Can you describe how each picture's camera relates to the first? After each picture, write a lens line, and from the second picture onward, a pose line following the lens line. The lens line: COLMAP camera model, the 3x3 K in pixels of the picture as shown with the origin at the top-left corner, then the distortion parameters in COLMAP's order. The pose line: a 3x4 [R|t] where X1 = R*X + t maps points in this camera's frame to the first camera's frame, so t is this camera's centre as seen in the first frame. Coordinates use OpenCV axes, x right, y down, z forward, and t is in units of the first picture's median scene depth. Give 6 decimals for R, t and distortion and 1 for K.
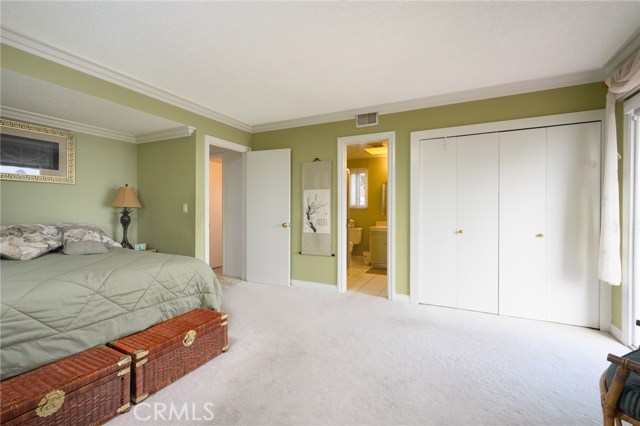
lens RADIAL K [[279.1, 0, 320.0], [0, 279.1, 213.0], [0, 0, 1]] dist [0.000049, 0.000162]
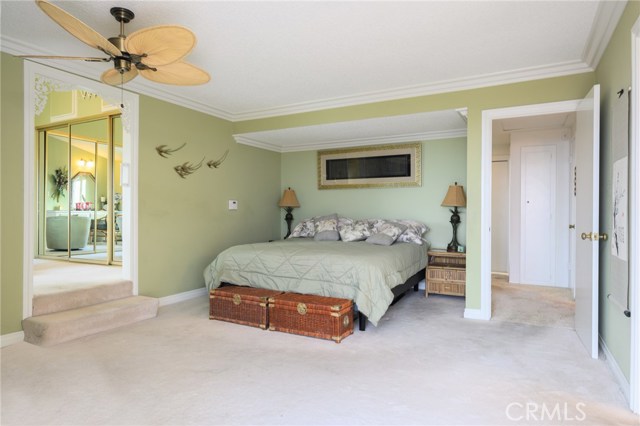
lens RADIAL K [[387.1, 0, 320.0], [0, 387.1, 213.0], [0, 0, 1]] dist [-0.000513, -0.000197]
pose [[-0.030526, 0.001148, -0.999533, 1.166566], [-0.010619, 0.999943, 0.001473, 0.009704], [0.999478, 0.010659, -0.030512, 1.025114]]
